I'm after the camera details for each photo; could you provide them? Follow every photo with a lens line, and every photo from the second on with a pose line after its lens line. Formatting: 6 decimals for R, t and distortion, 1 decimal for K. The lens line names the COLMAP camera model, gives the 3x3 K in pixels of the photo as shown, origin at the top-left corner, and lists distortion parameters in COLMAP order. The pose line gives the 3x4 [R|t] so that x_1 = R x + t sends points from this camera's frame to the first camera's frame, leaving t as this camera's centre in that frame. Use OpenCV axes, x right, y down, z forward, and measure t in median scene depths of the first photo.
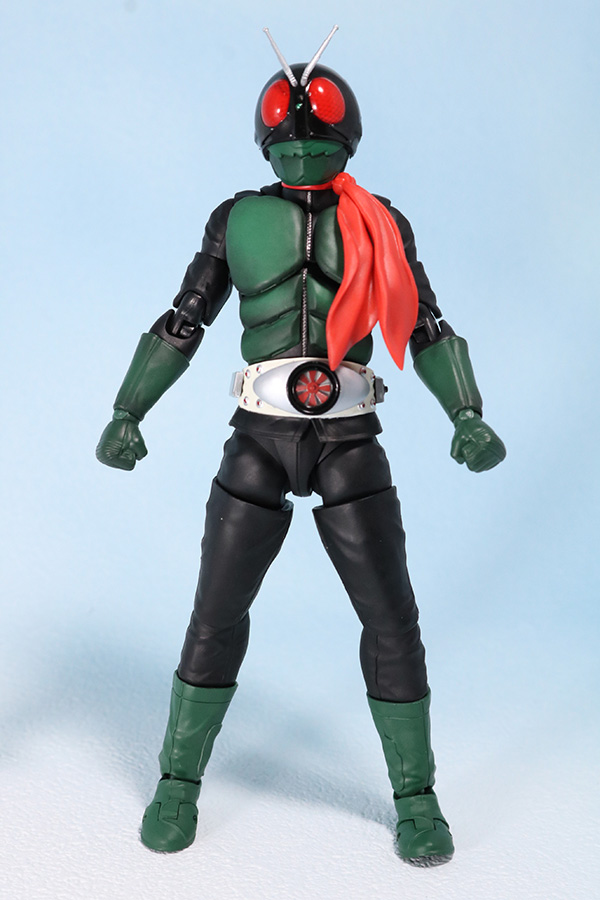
lens RADIAL K [[1960.3, 0, 299.0], [0, 1960.3, 452.9], [0, 0, 1]] dist [0.004030, 0.000000]
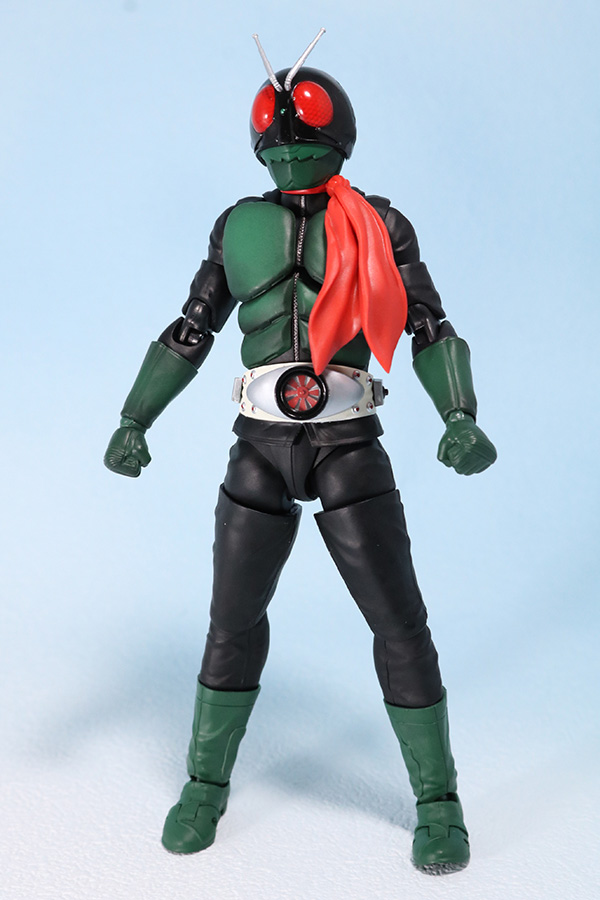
lens RADIAL K [[1960.3, 0, 298.7], [0, 1960.3, 448.5], [0, 0, 1]] dist [0.004030, 0.000000]
pose [[0.982867, -0.014331, -0.183760, 0.183872], [0.014494, 0.999895, -0.000452, -0.004072], [0.183748, -0.002219, 0.982971, 0.017181]]
